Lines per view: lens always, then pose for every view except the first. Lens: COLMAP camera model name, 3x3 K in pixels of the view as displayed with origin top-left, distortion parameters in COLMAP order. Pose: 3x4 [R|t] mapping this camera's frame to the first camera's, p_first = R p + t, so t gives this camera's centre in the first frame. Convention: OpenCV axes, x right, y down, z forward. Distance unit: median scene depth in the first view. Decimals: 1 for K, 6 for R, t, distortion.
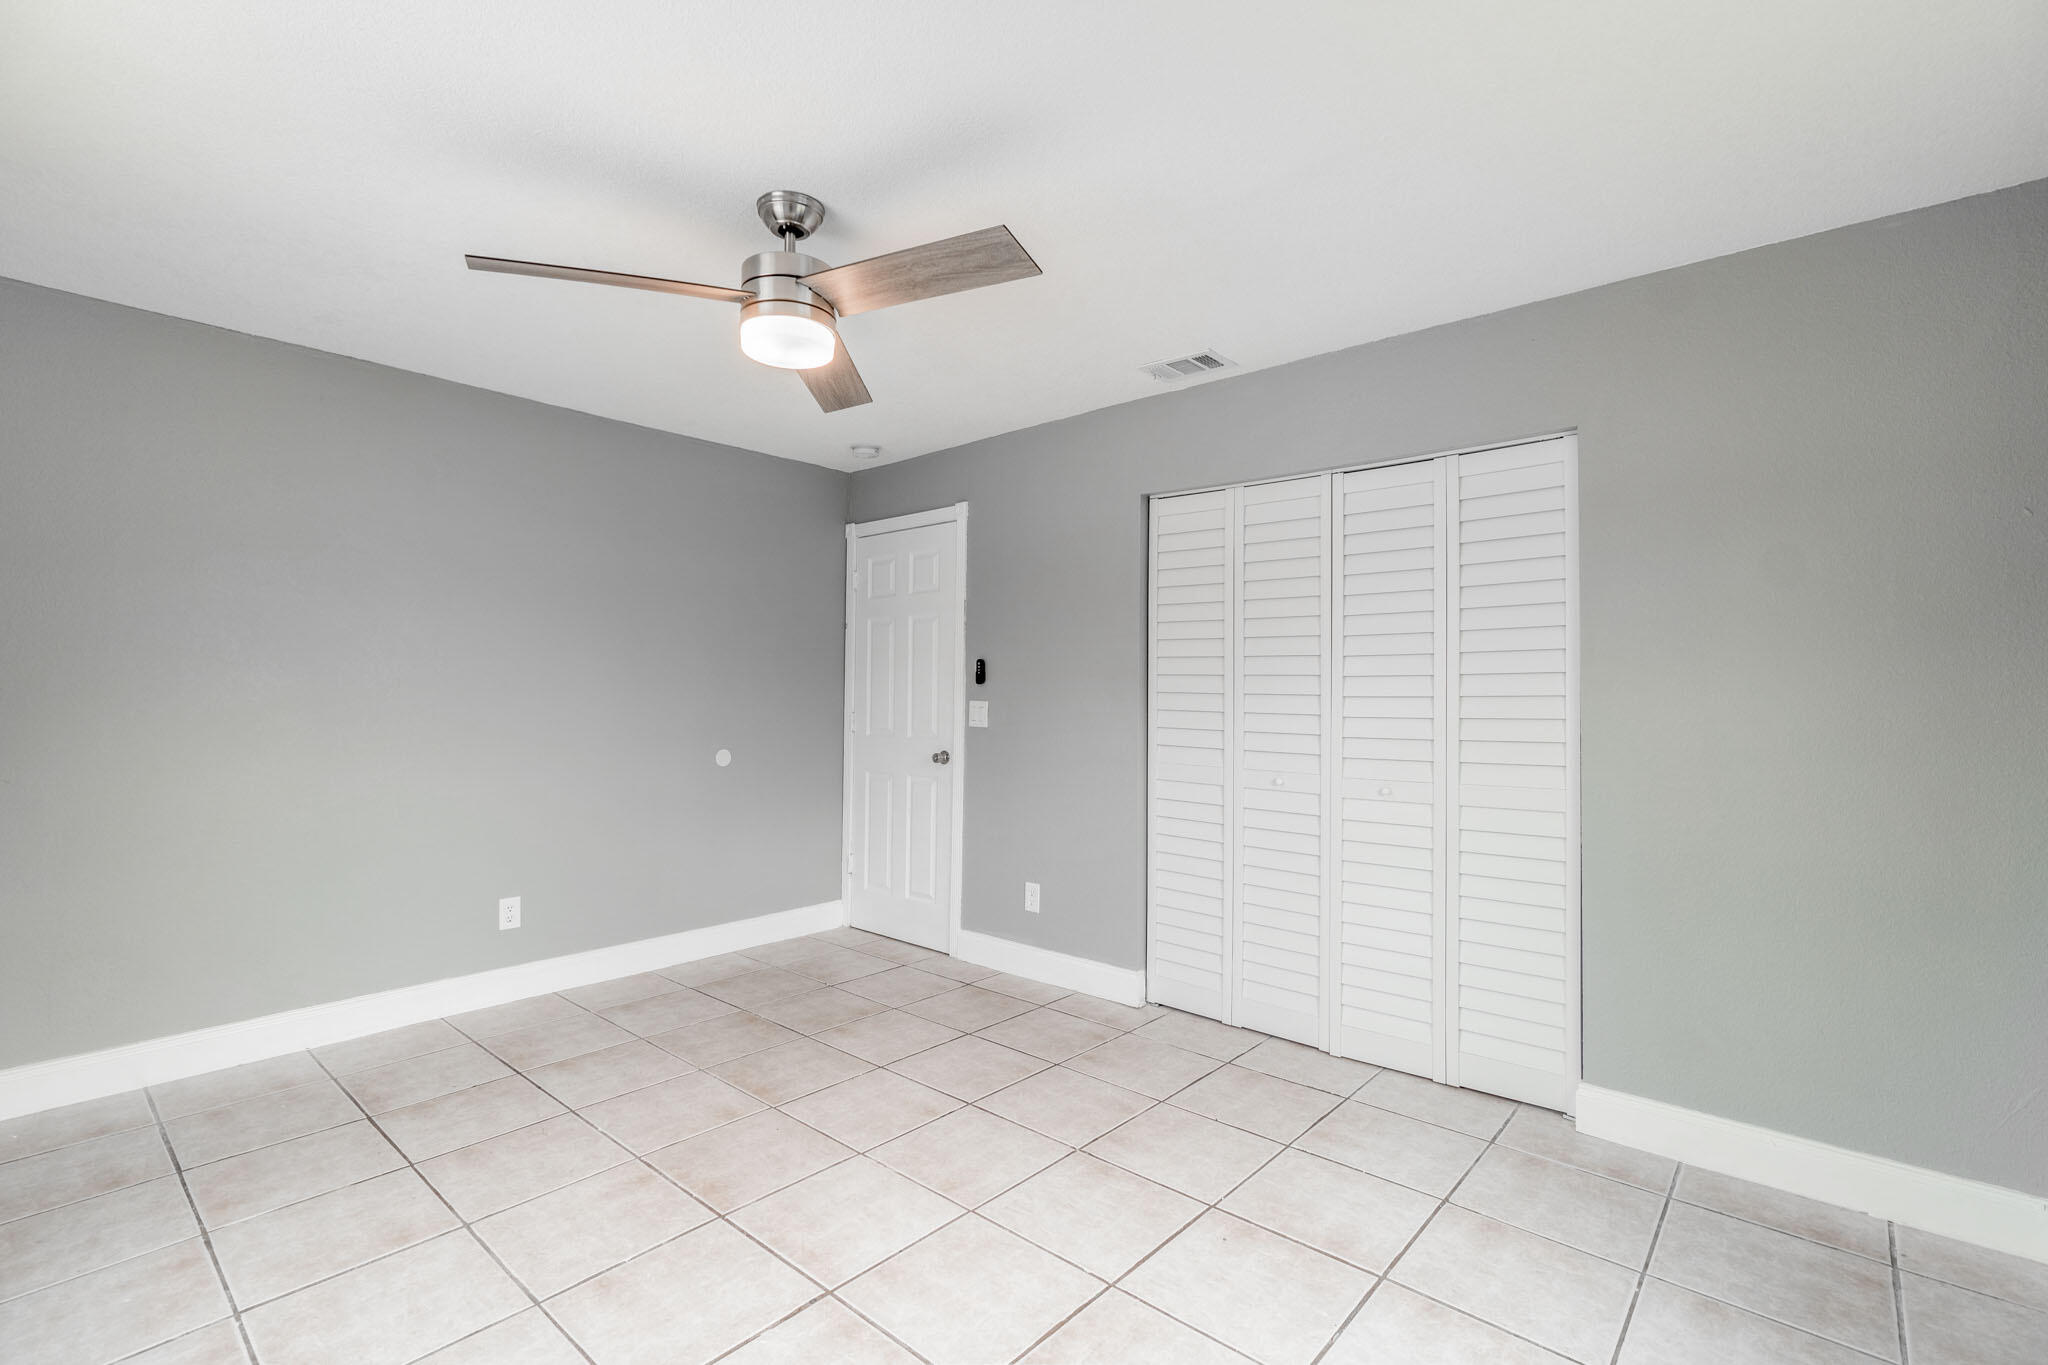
lens RADIAL K [[919.7, 0, 1033.7], [0, 919.7, 688.6], [0, 0, 1]] dist [-0.010695, 0.001809]
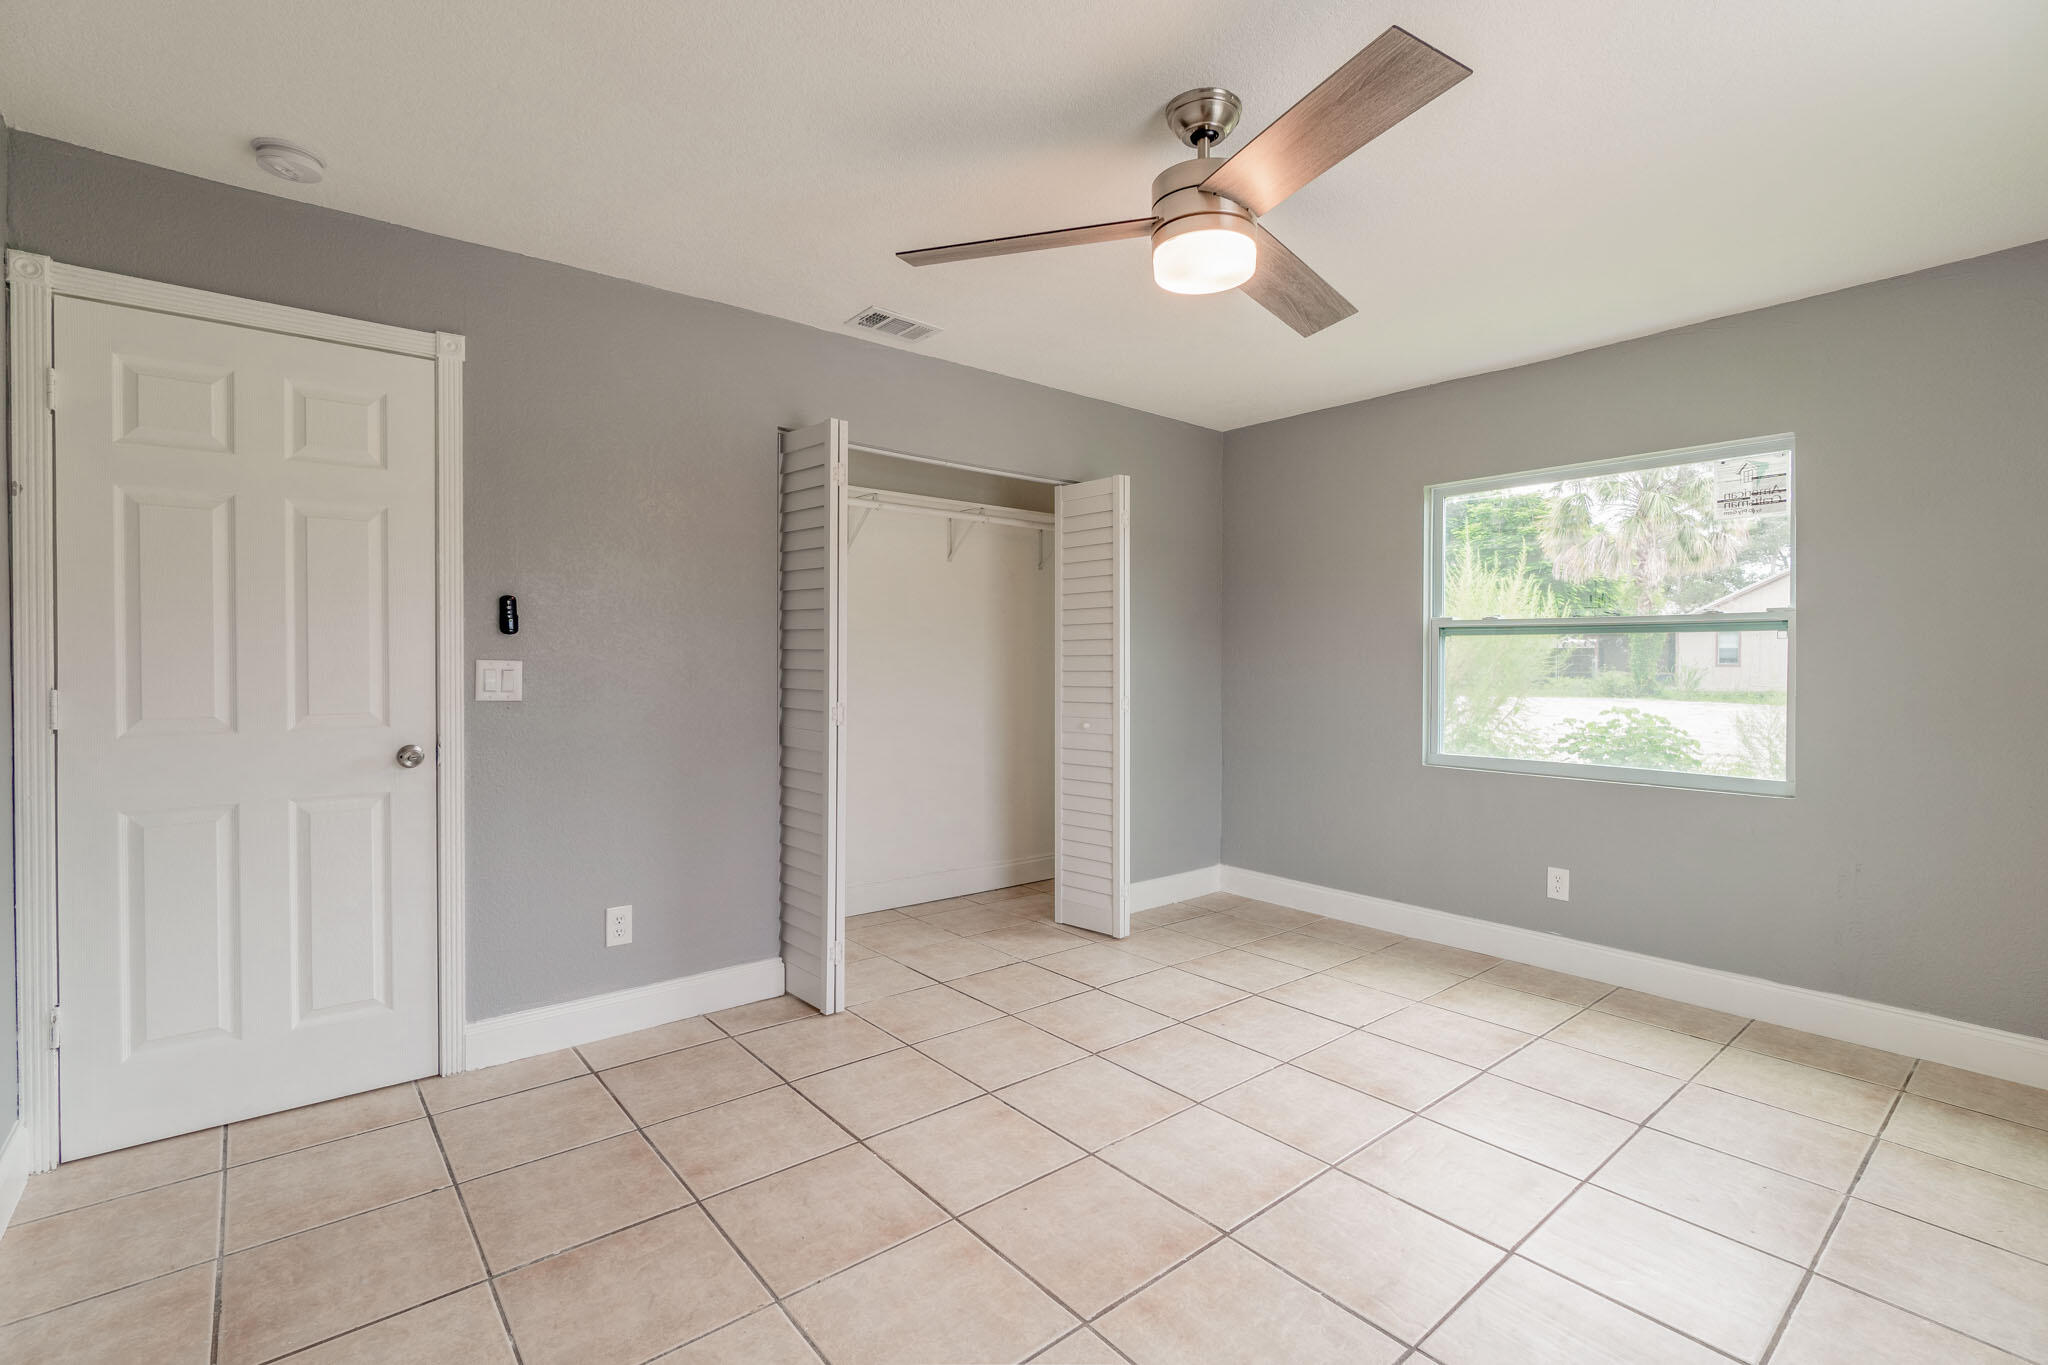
lens RADIAL K [[919.7, 0, 1015.5], [0, 919.7, 674.4], [0, 0, 1]] dist [-0.010695, 0.001809]
pose [[0.168879, -0.027055, 0.985265, -0.948606], [-0.014090, 0.999455, 0.029860, -0.000609], [-0.985536, -0.018925, 0.168406, 0.804555]]
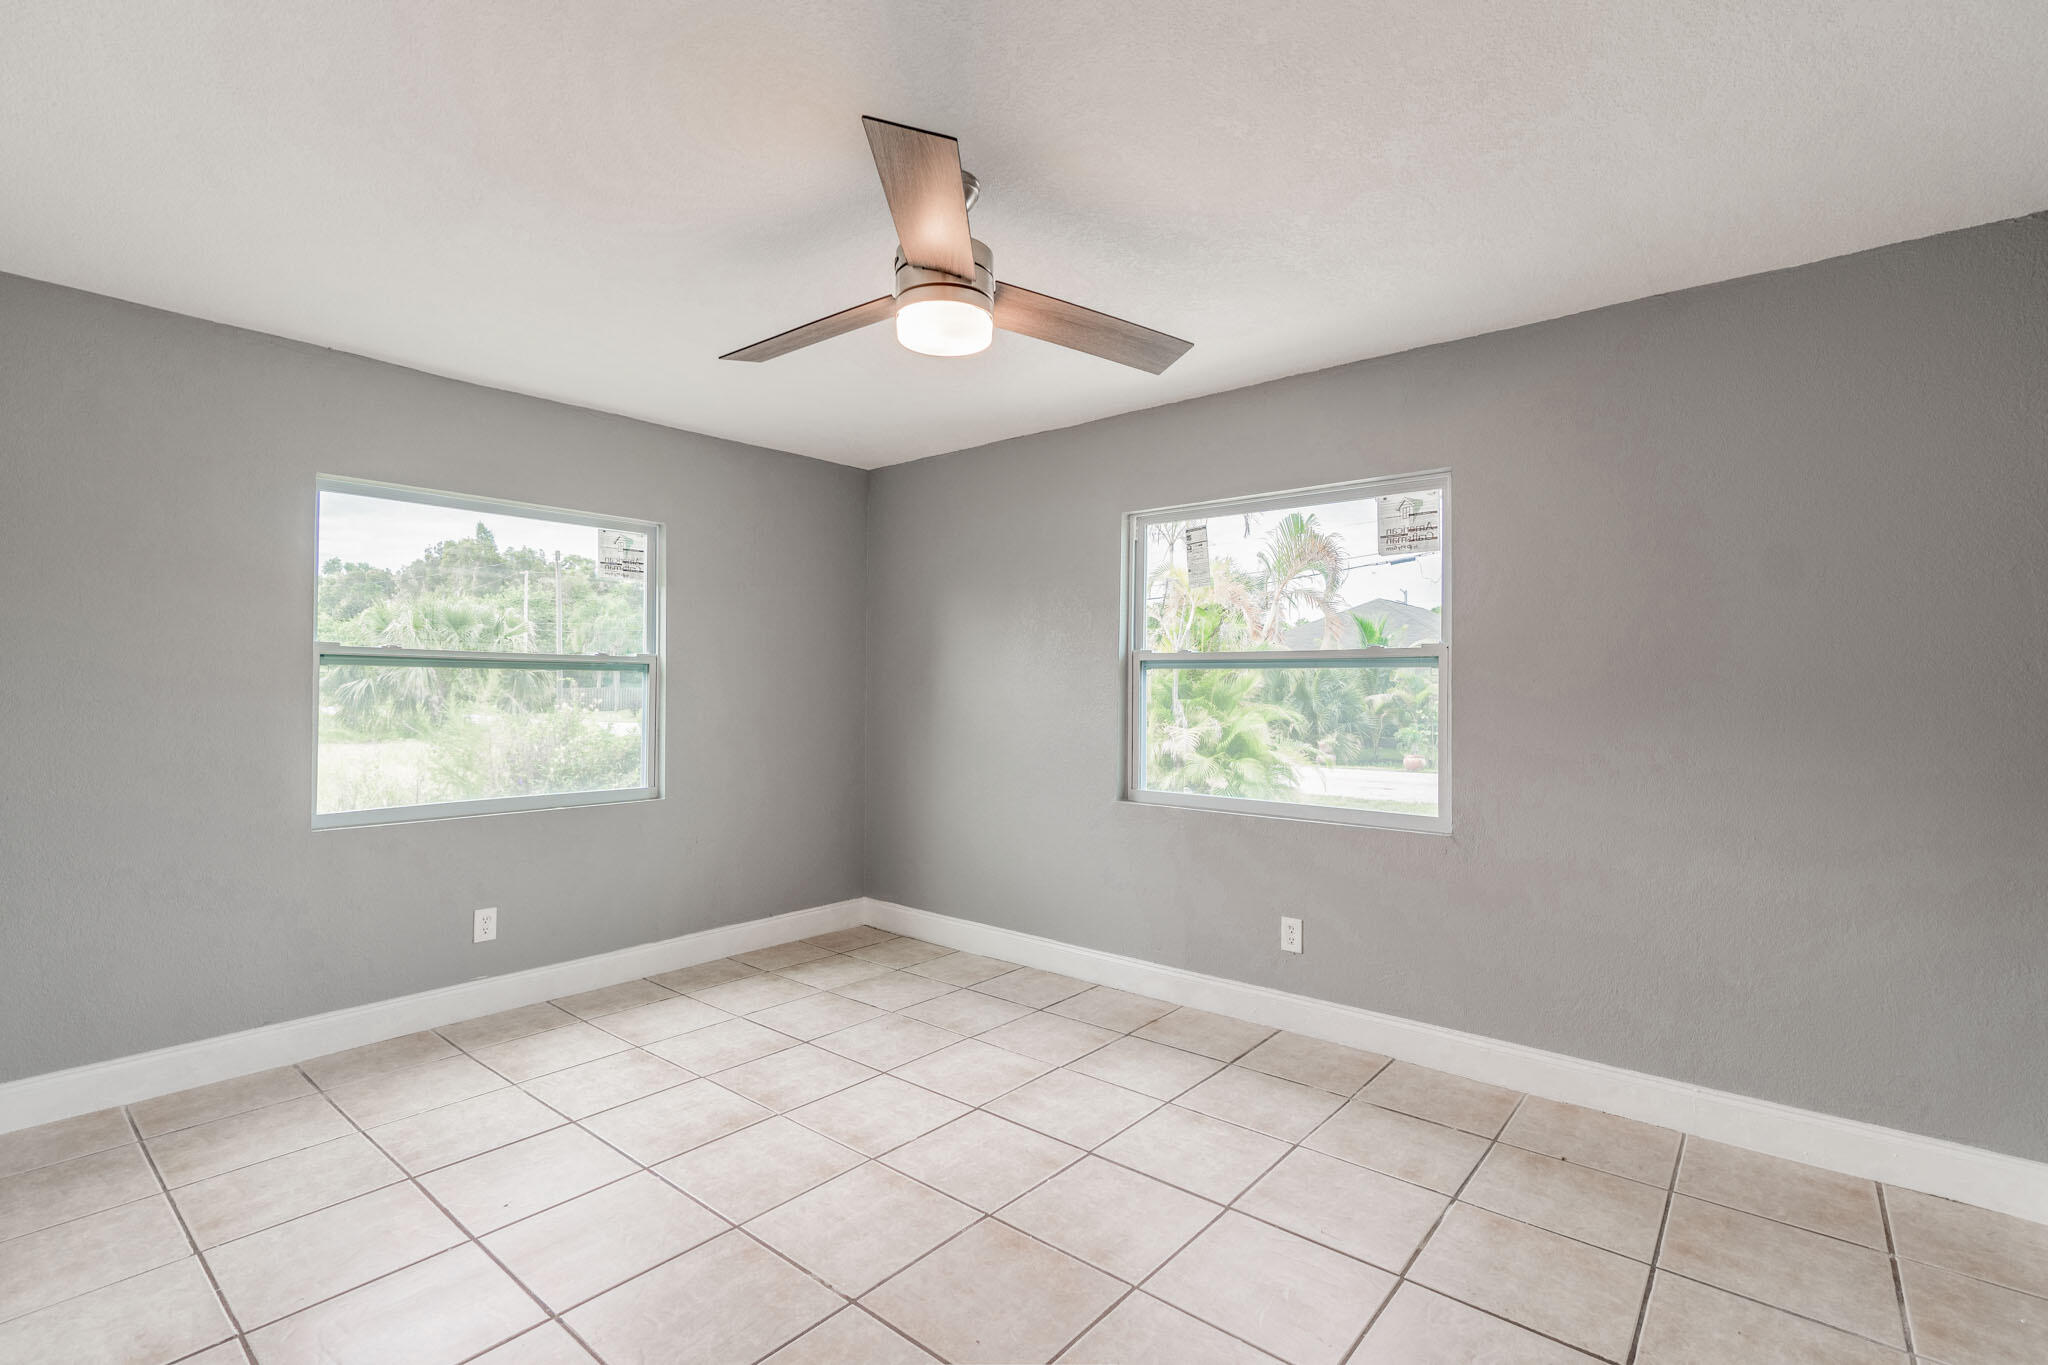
lens RADIAL K [[919.7, 0, 1018.6], [0, 919.7, 675.0], [0, 0, 1]] dist [-0.010695, 0.001809]
pose [[-0.999852, -0.013982, -0.009988, -0.268818], [-0.013645, 0.999360, -0.033069, 0.012084], [0.010444, -0.032928, -0.999403, 1.533661]]
